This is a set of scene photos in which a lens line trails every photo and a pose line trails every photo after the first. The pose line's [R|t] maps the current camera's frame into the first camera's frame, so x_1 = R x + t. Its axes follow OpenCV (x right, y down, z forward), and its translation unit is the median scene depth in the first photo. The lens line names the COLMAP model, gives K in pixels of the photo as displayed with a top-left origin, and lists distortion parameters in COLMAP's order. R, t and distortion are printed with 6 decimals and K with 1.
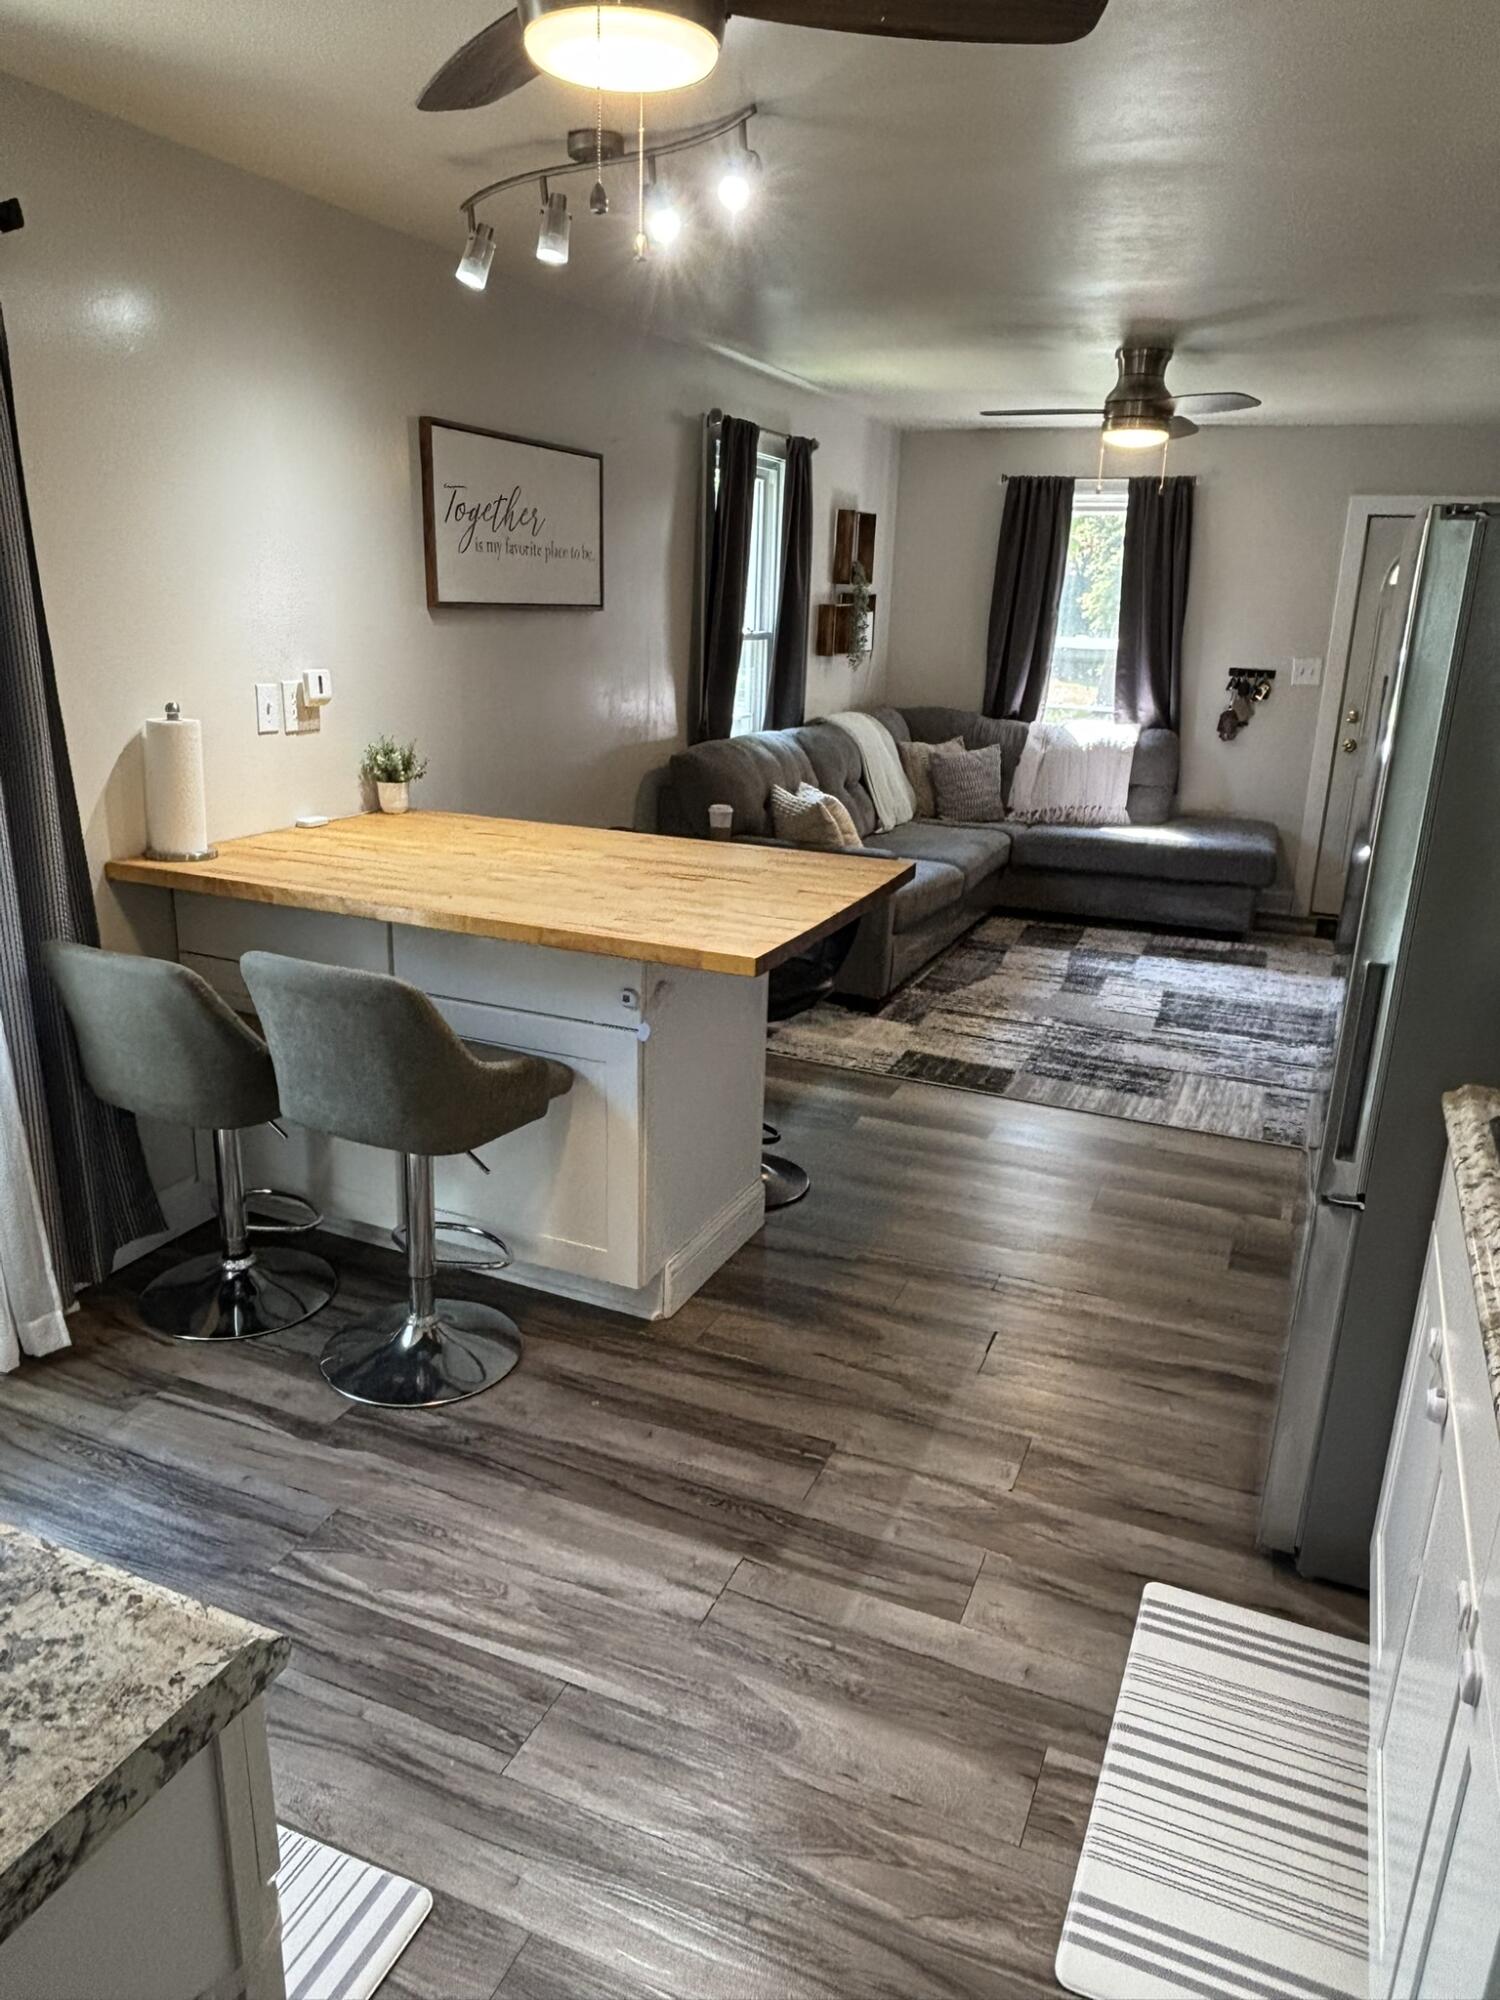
lens RADIAL K [[1335.9, 0, 750.0], [0, 1335.9, 1000.0], [0, 0, 1]] dist [0.088677, -0.147719]
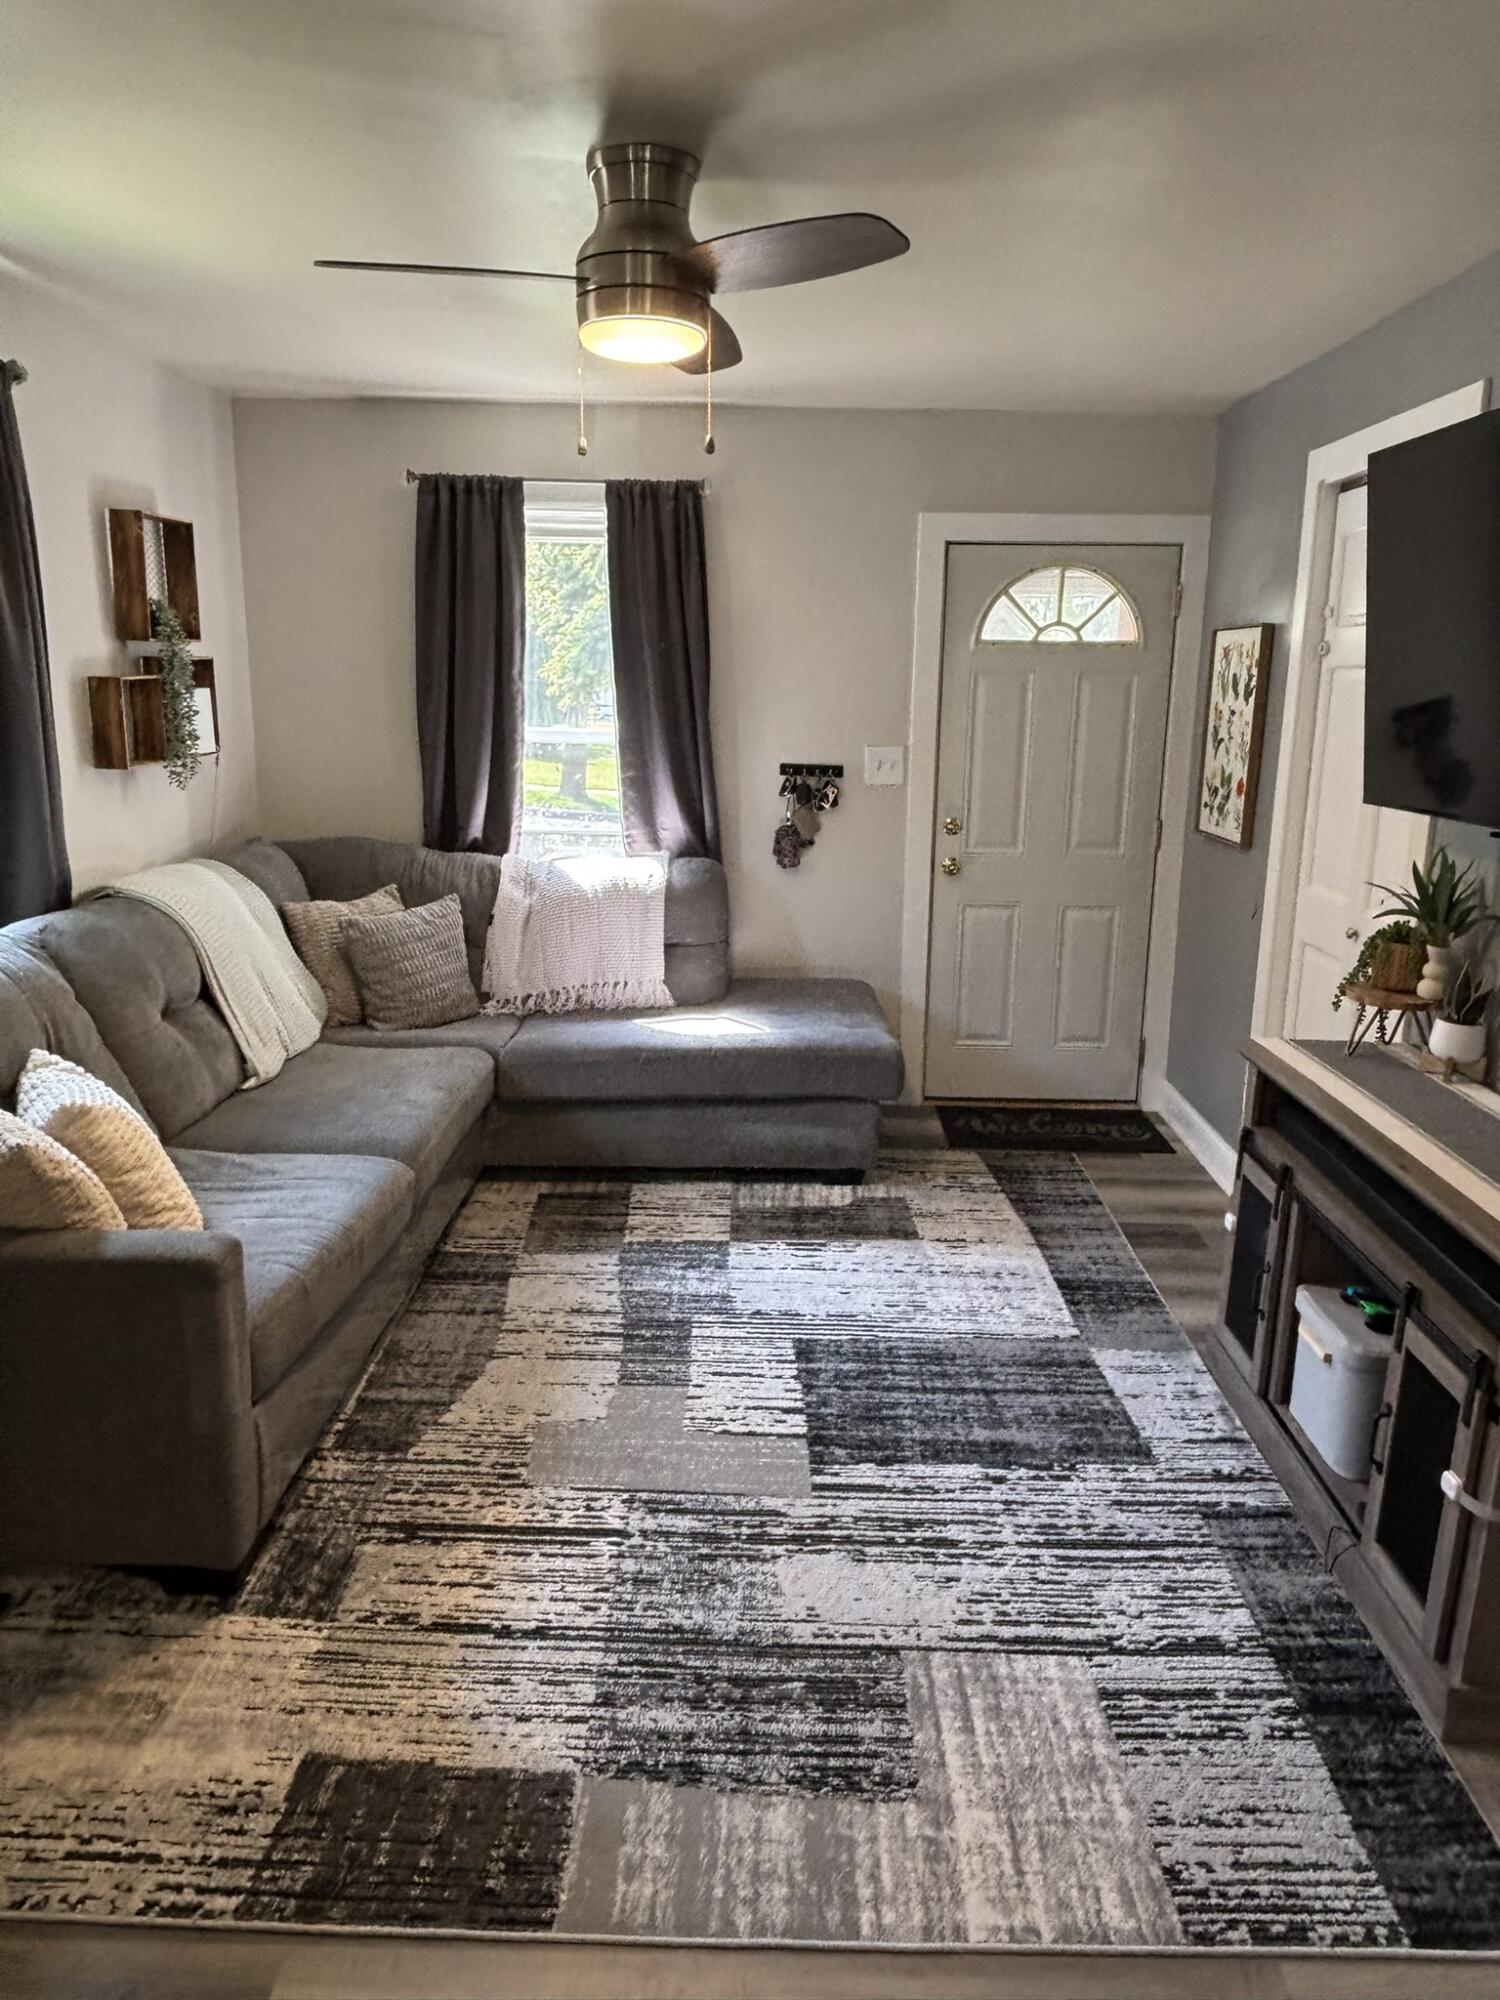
lens RADIAL K [[1335.9, 0, 750.0], [0, 1335.9, 1000.0], [0, 0, 1]] dist [0.088677, -0.147719]
pose [[0.925122, -0.104587, 0.364981, 0.088656], [0.122774, 0.992070, -0.026913, -0.121623], [-0.359272, 0.069708, 0.930626, 0.420292]]
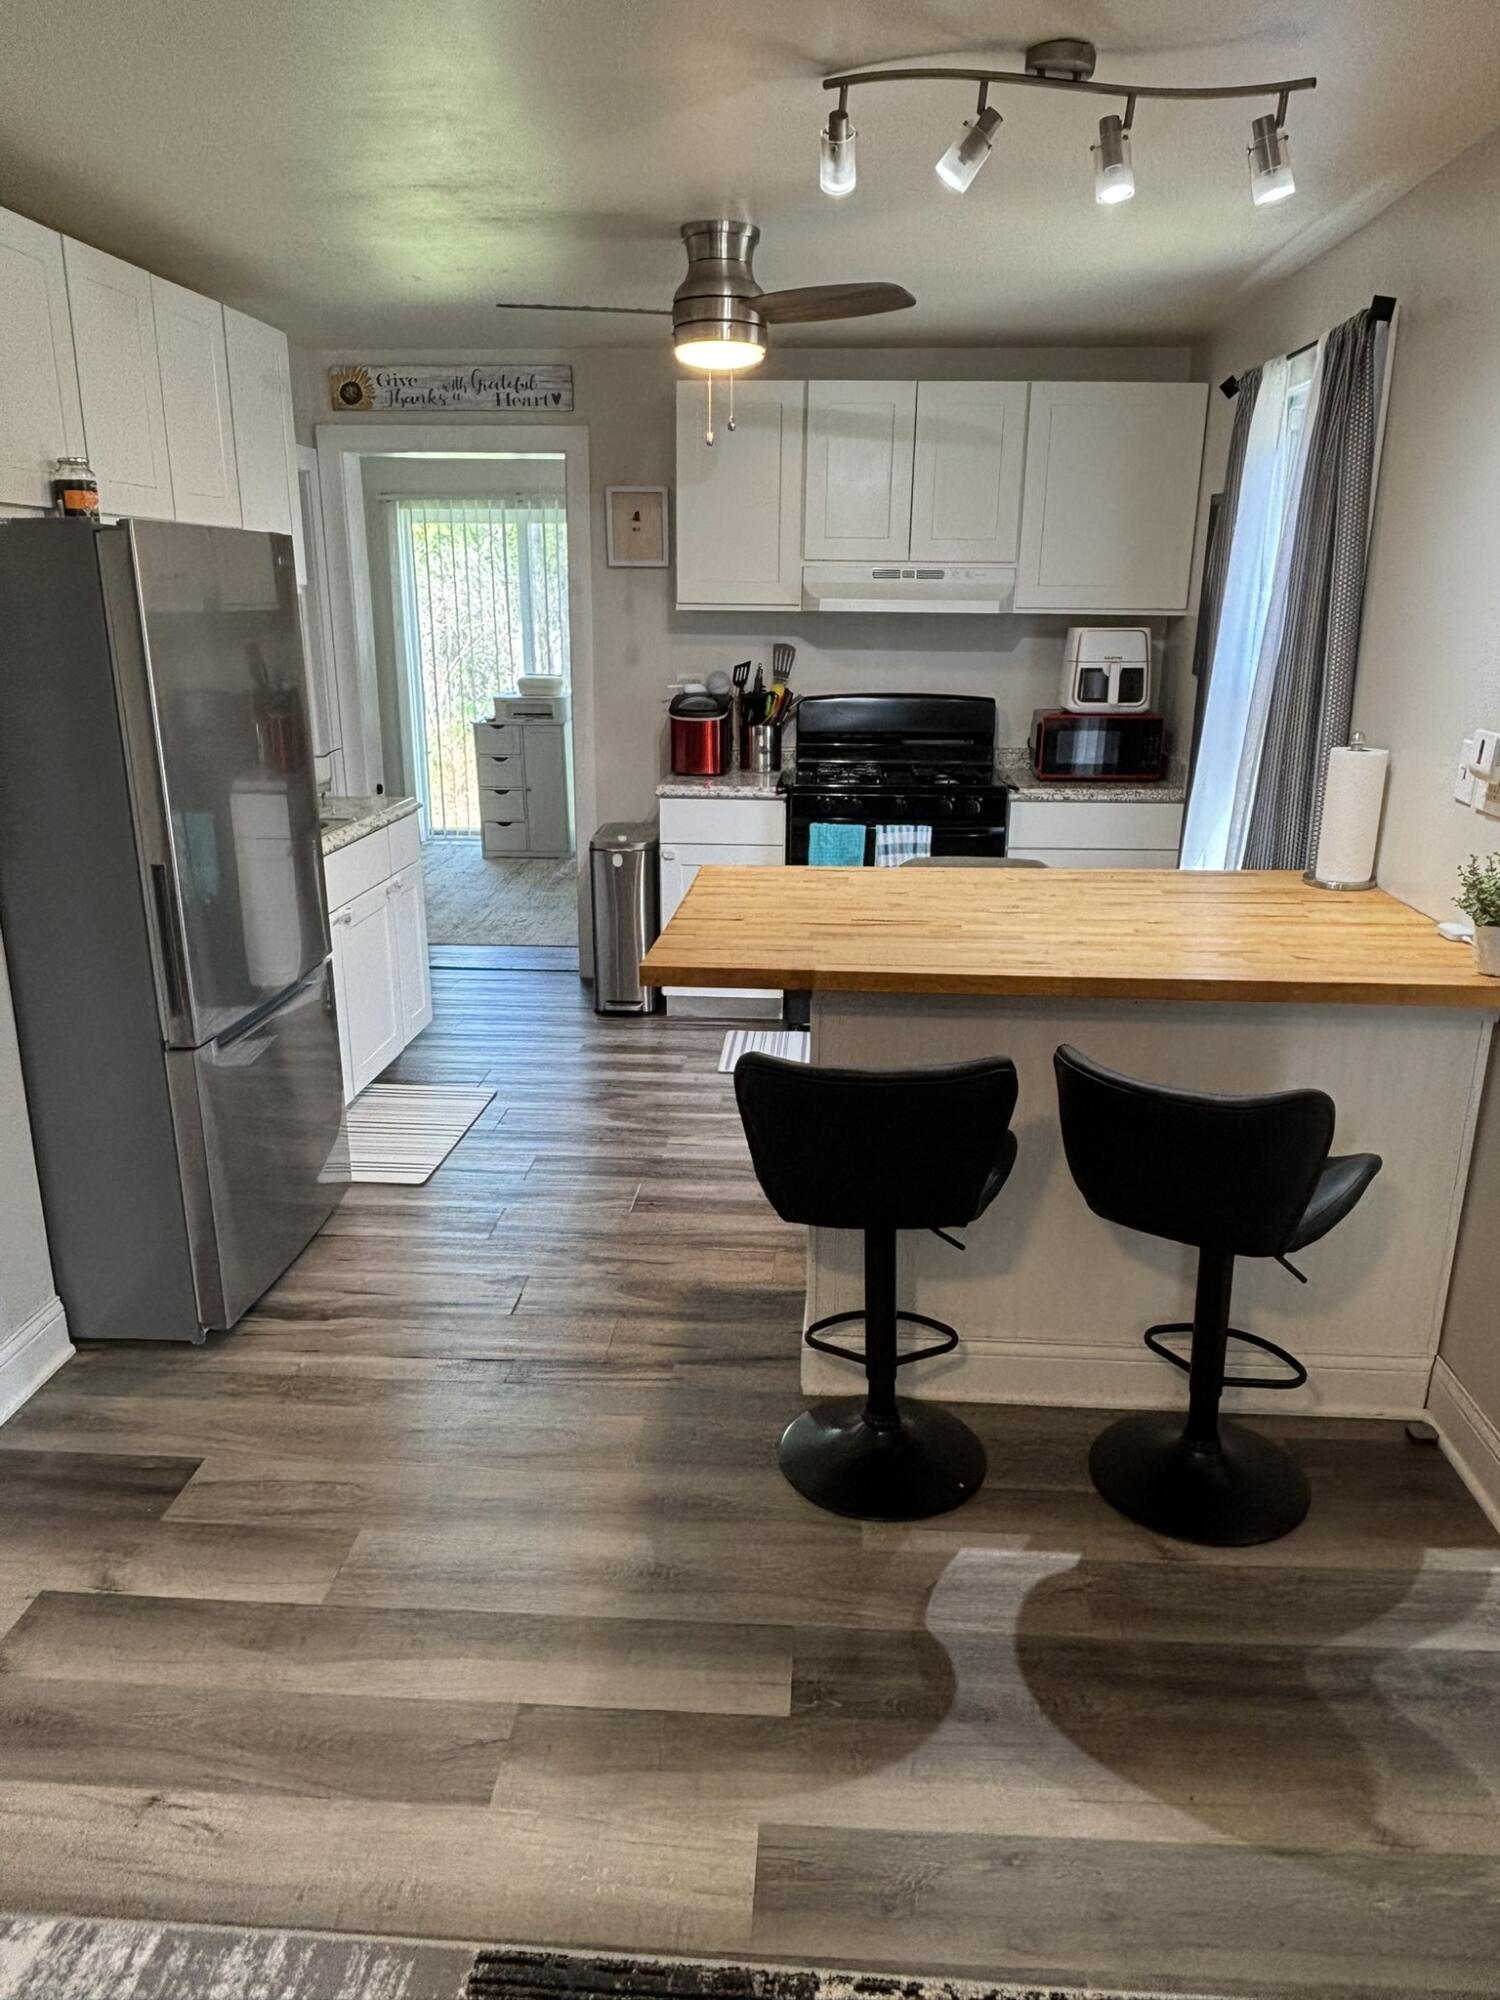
lens RADIAL K [[1335.9, 0, 750.0], [0, 1335.9, 1000.0], [0, 0, 1]] dist [0.088677, -0.147719]
pose [[-0.945622, 0.060610, -0.319570, 0.151832], [-0.125290, 0.838801, 0.529825, -0.243340], [0.300168, 0.541054, -0.785595, 0.811373]]
